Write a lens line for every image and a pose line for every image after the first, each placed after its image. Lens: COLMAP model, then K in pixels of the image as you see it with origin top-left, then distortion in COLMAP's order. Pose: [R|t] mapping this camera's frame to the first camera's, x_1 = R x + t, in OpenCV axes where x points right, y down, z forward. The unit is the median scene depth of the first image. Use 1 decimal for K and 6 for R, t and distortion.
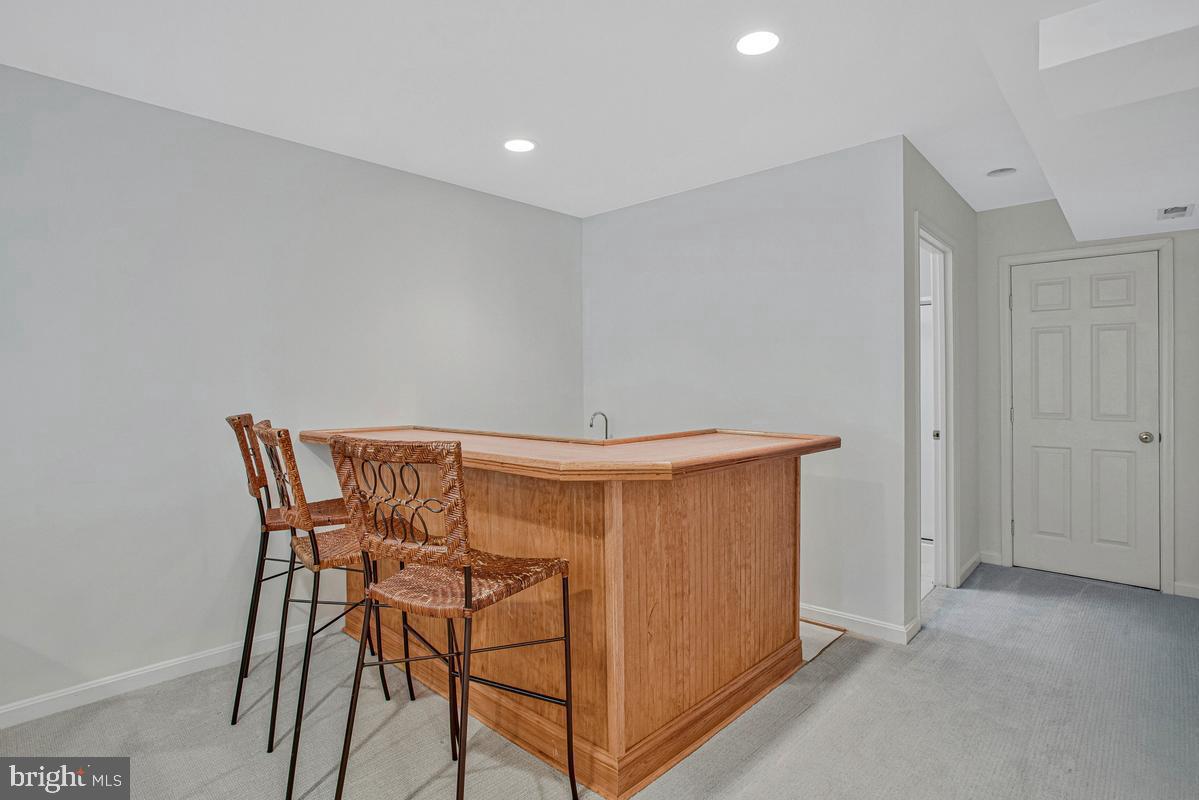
lens RADIAL K [[604.6, 0, 596.0], [0, 604.6, 403.5], [0, 0, 1]] dist [-0.028654, 0.002583]
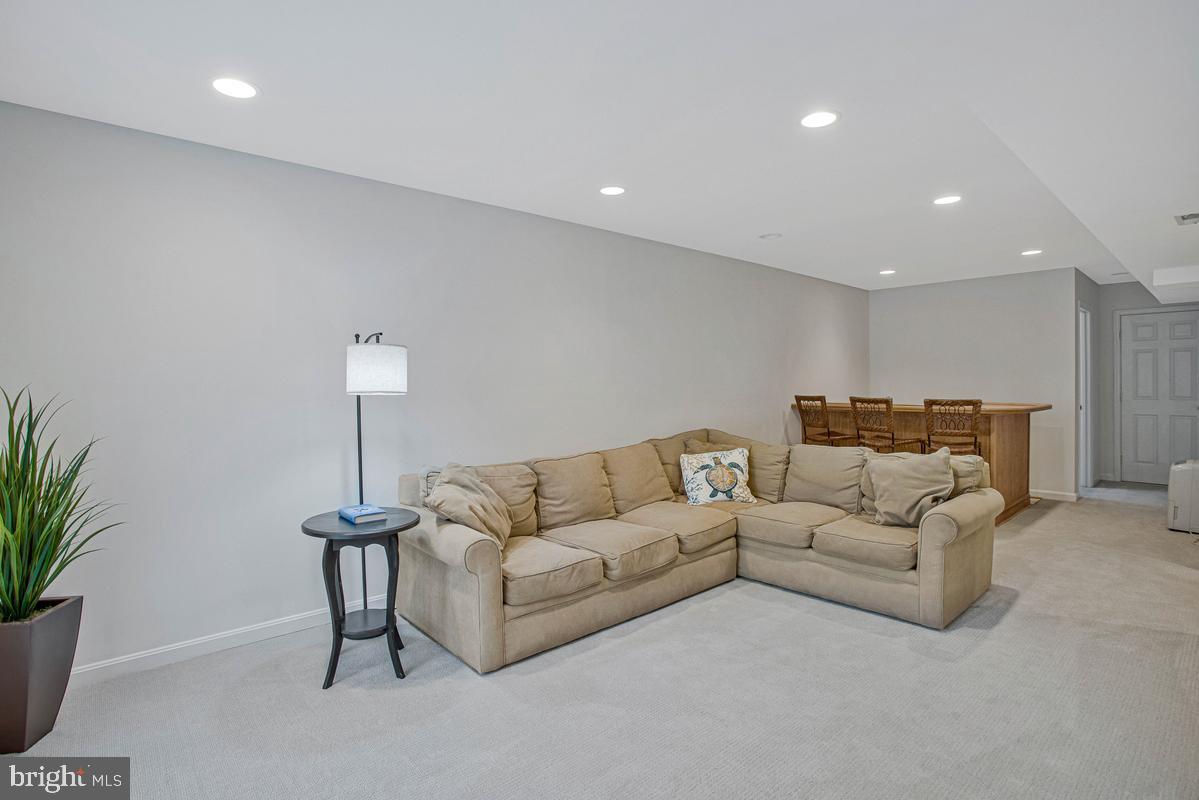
lens RADIAL K [[563.8, 0, 604.6], [0, 563.8, 388.3], [0, 0, 1]] dist [-0.001725, 0.000254]
pose [[0.996164, 0.002736, -0.087462, -0.838734], [-0.003156, 0.999984, -0.004662, 0.006314], [0.087448, 0.004920, 0.996157, -0.986723]]
